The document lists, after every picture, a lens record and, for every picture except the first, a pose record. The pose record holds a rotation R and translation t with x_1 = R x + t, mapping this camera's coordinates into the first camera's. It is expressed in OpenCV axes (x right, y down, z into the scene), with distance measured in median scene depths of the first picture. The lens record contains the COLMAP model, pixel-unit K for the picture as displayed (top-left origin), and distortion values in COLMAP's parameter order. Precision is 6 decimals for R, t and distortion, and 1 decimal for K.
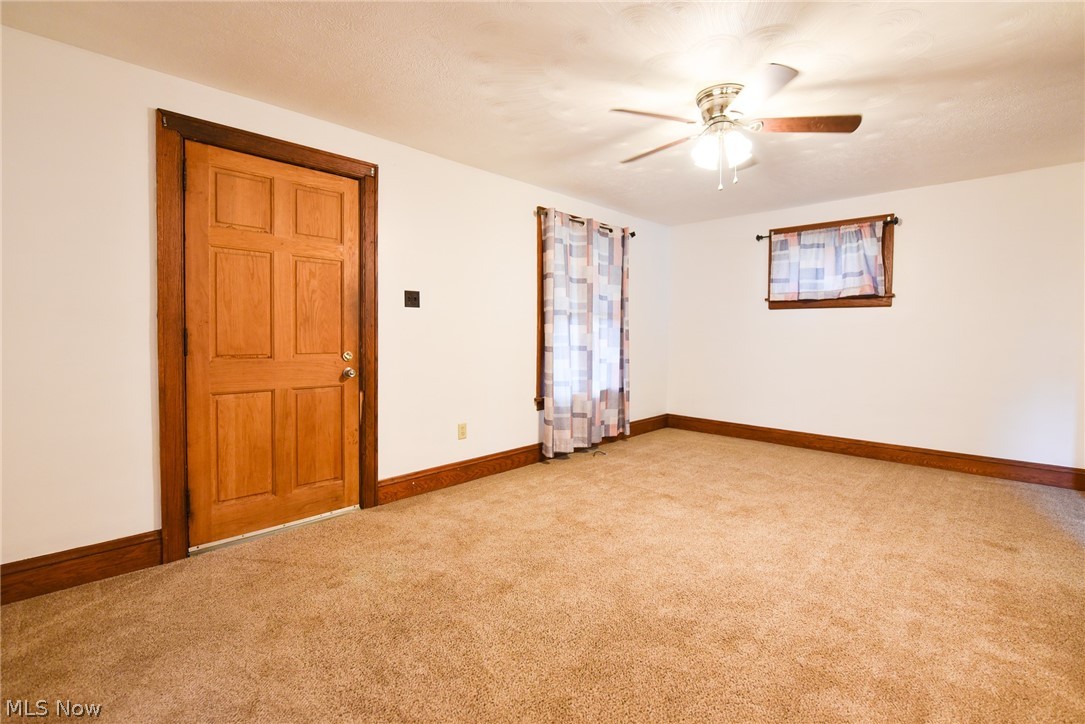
lens RADIAL K [[499.3, 0, 547.5], [0, 499.3, 345.3], [0, 0, 1]] dist [-0.016897, -0.000567]
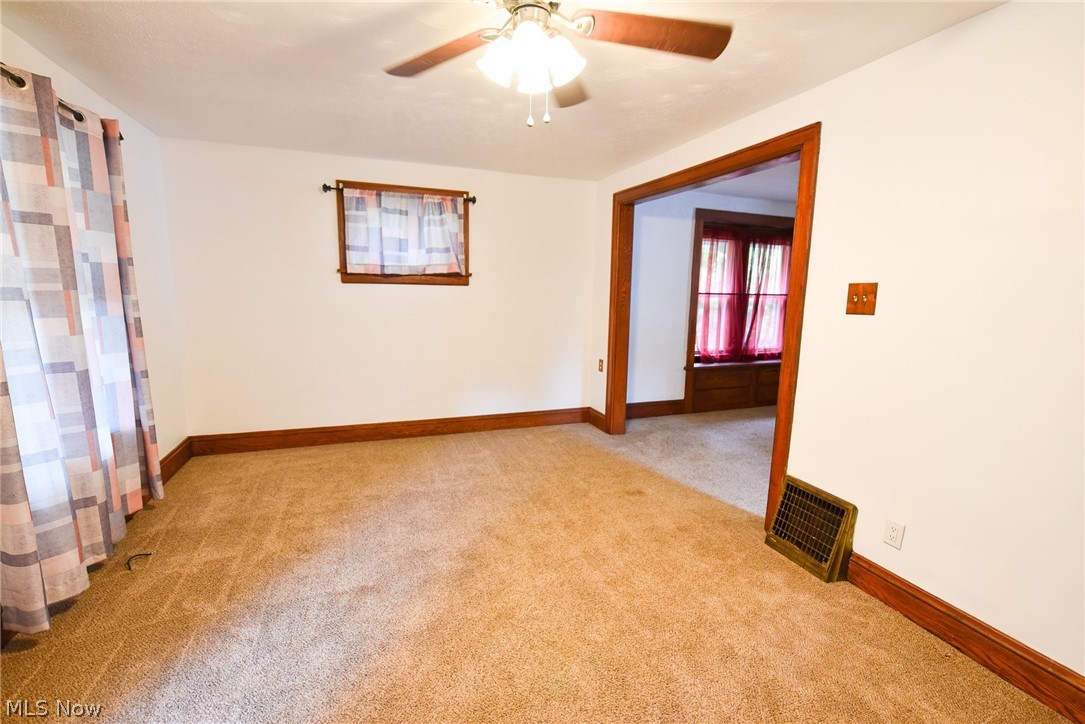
lens RADIAL K [[472.0, 0, 544.3], [0, 472.0, 364.3], [0, 0, 1]] dist [-0.014125, -0.000950]
pose [[0.427058, -0.138980, 0.893480, -0.124976], [0.007111, 0.988603, 0.150377, -0.059137], [-0.904196, -0.057867, 0.423179, 0.408384]]
